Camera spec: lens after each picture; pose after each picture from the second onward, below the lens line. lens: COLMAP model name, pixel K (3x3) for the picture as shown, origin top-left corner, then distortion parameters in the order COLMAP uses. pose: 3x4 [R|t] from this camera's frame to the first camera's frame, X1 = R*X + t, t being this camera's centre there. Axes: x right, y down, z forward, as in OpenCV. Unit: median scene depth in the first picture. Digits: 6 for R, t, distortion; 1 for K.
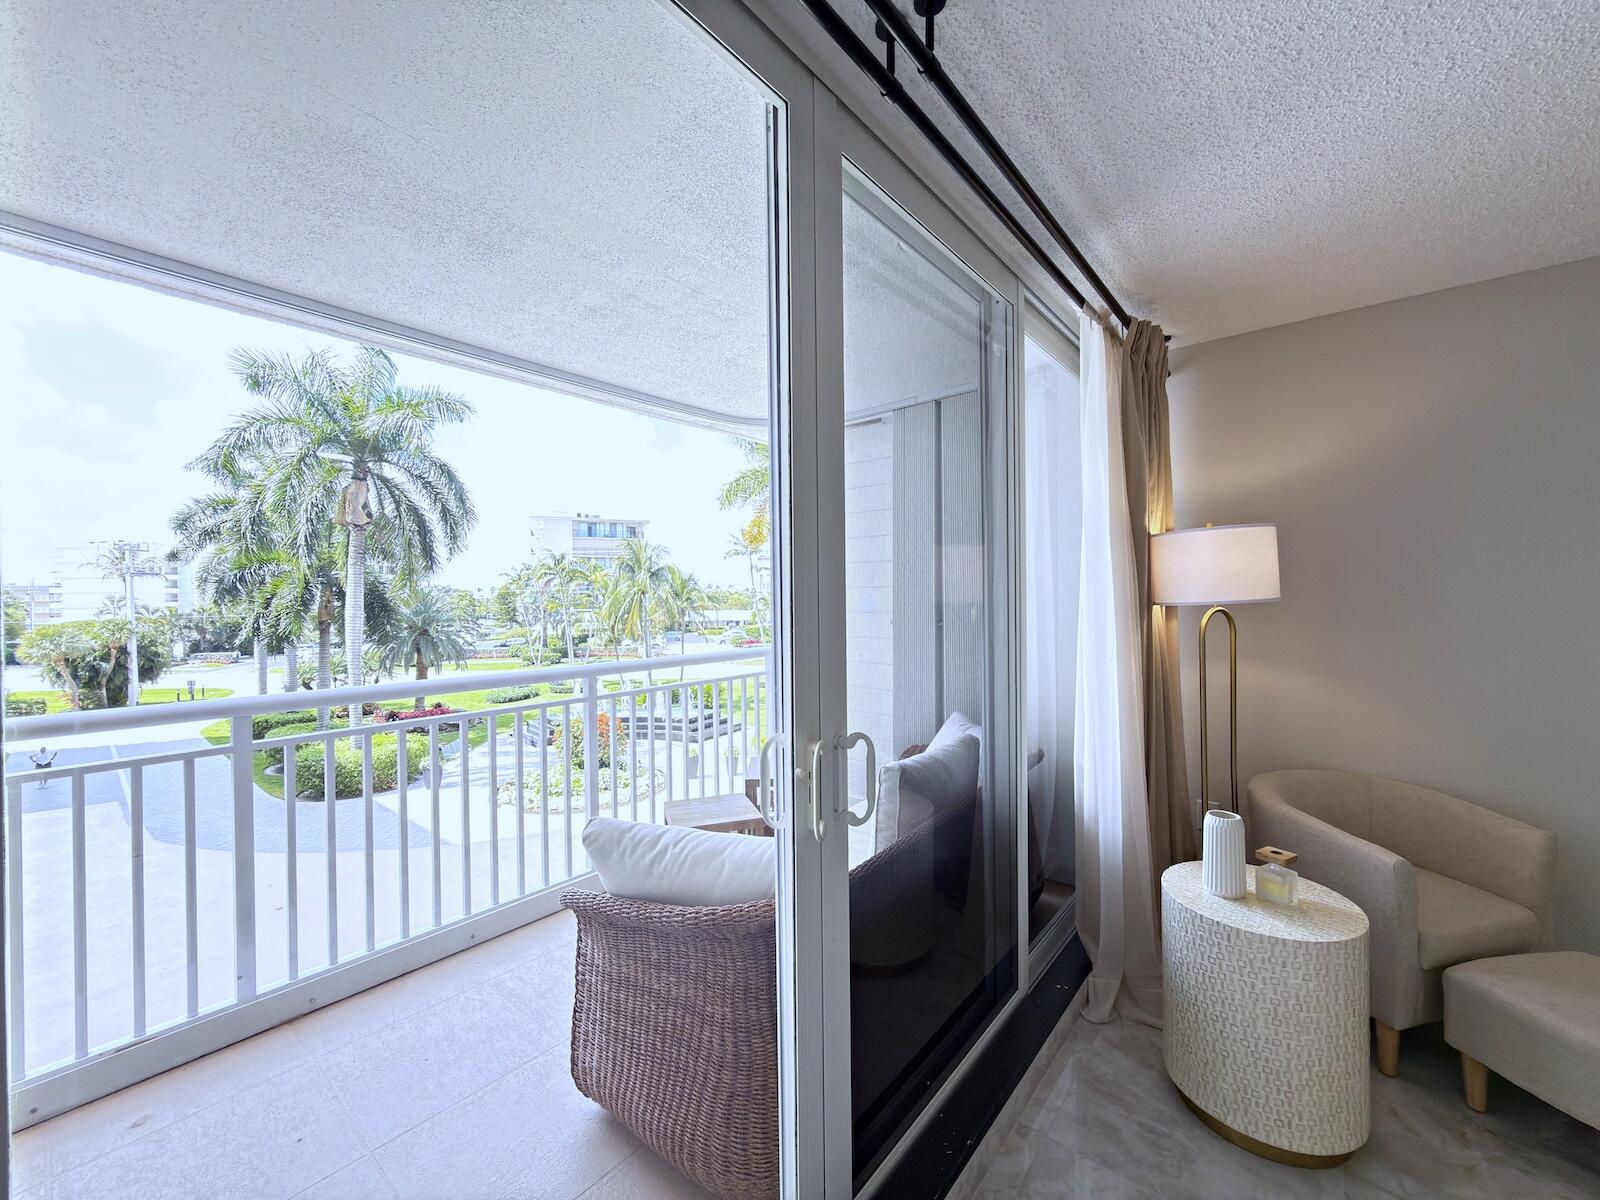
lens RADIAL K [[633.4, 0, 799.6], [0, 633.4, 599.1], [0, 0, 1]] dist [-0.001253, 0.000466]
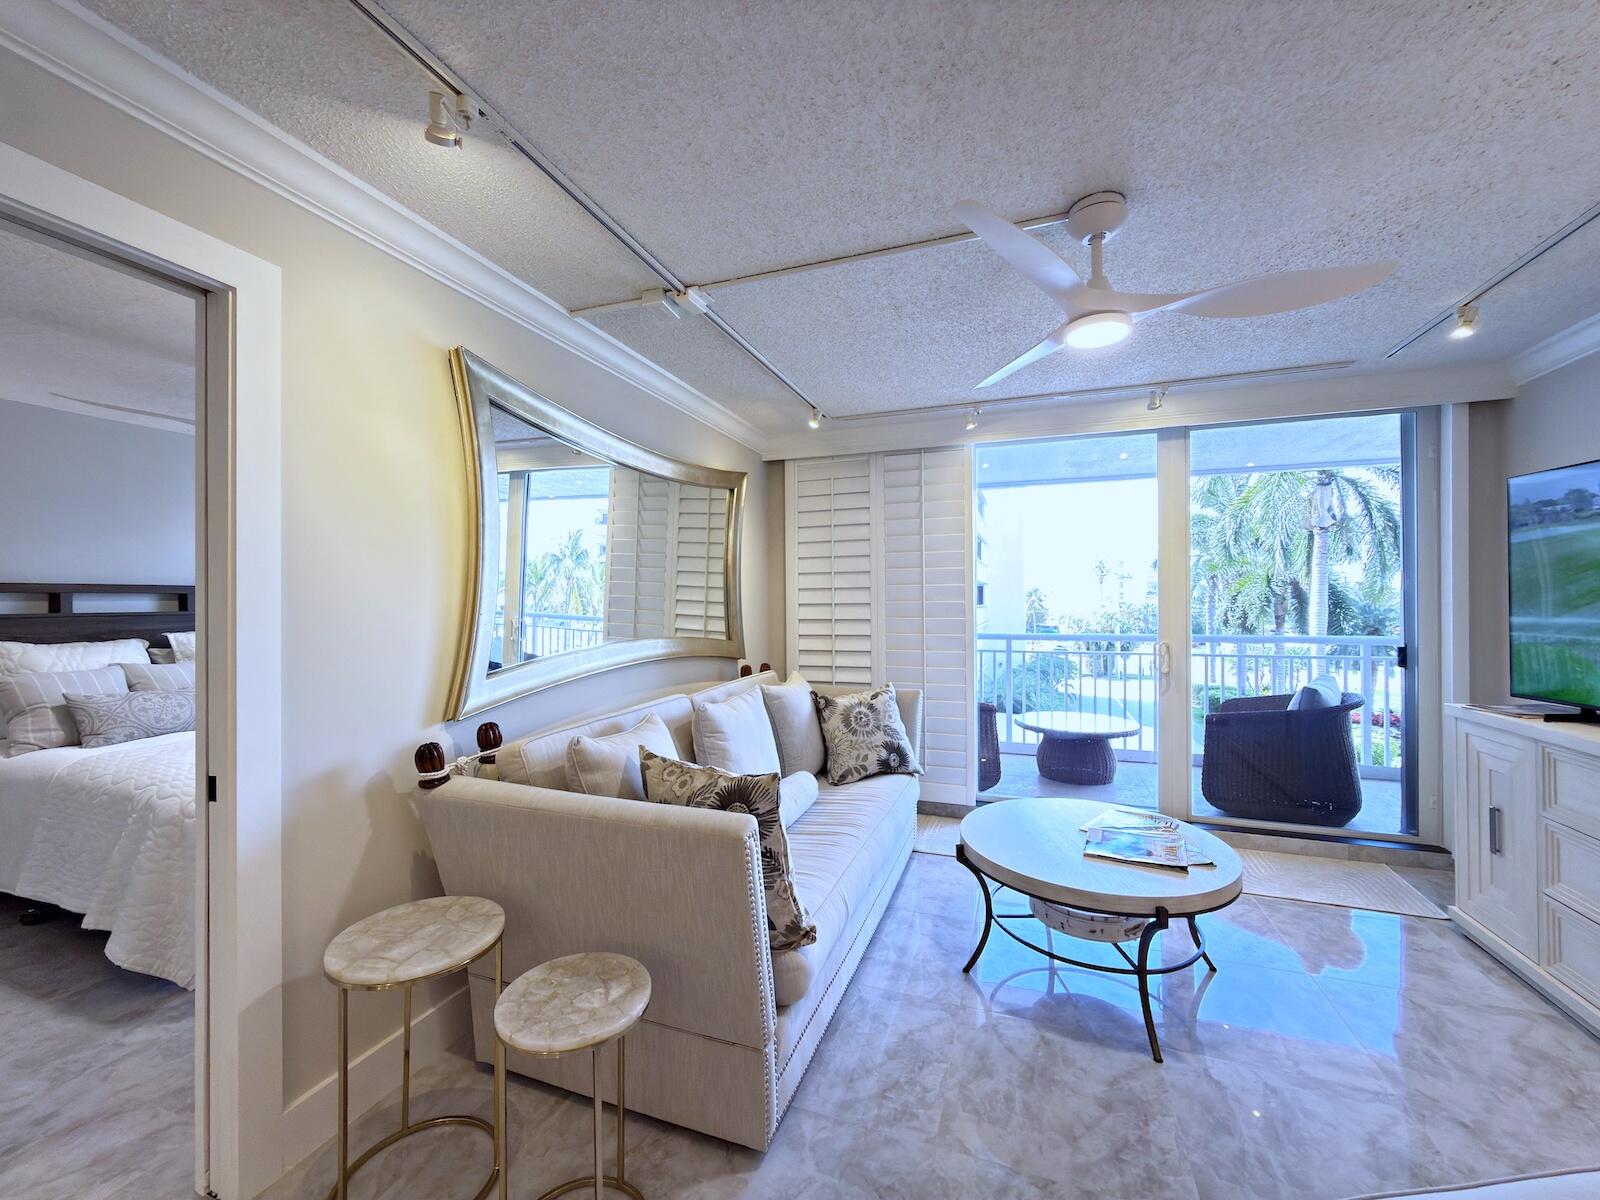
lens RADIAL K [[633.4, 0, 803.7], [0, 633.4, 599.9], [0, 0, 1]] dist [-0.001253, 0.000466]
pose [[0.343839, 0.004257, -0.939019, 0.012390], [0.000870, 0.999988, 0.004852, 0.000423], [0.939028, -0.002485, 0.343831, -0.193167]]
